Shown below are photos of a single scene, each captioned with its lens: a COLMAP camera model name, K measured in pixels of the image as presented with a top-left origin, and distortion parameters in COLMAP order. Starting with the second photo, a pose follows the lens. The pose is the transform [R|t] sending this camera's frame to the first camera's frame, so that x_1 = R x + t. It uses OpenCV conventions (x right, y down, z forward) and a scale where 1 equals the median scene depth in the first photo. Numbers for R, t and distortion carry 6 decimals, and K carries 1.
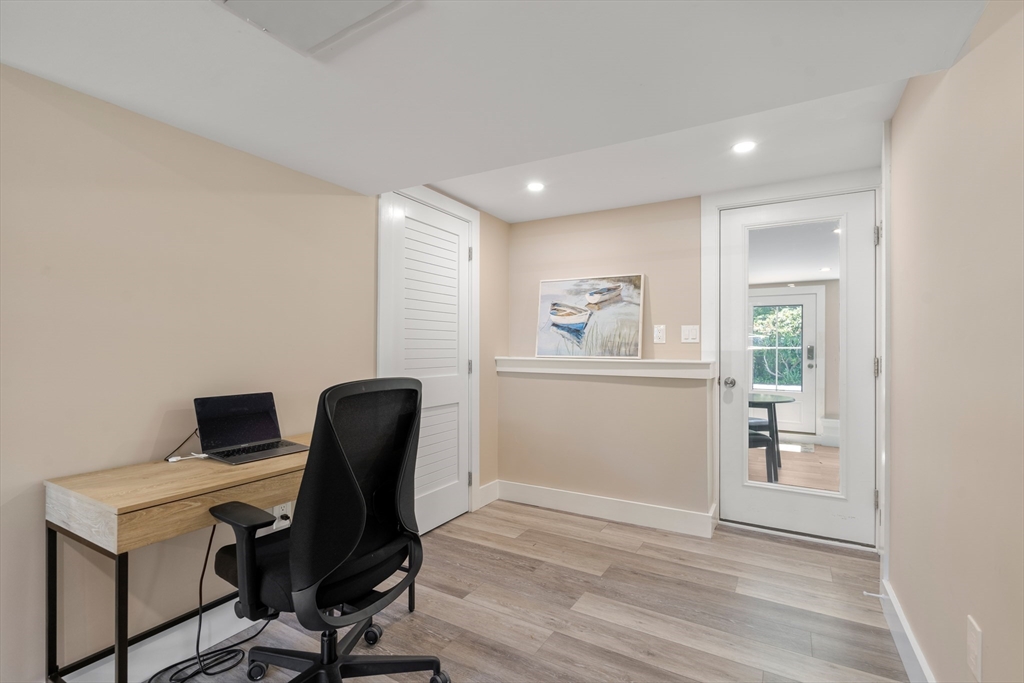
lens RADIAL K [[476.4, 0, 503.3], [0, 476.4, 346.3], [0, 0, 1]] dist [-0.000844, 0.000642]
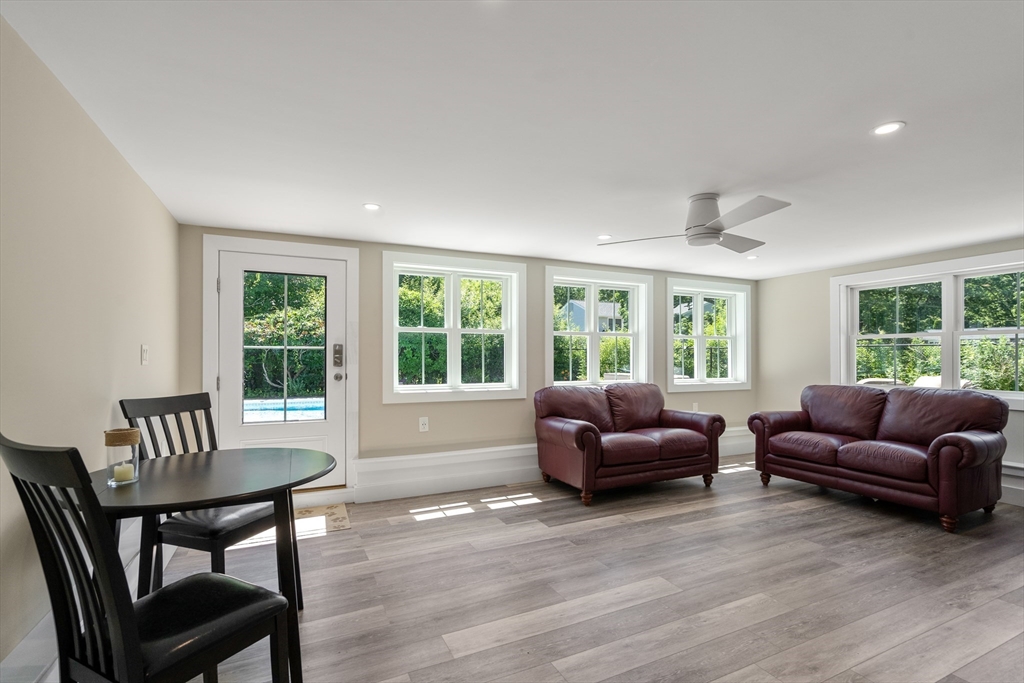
lens RADIAL K [[476.4, 0, 509.3], [0, 476.4, 350.8], [0, 0, 1]] dist [-0.000844, 0.000642]
pose [[0.557407, 0.000691, 0.830239, 0.255868], [0.006449, 0.999966, -0.005162, 0.012352], [-0.830214, 0.008232, 0.557384, 0.471109]]
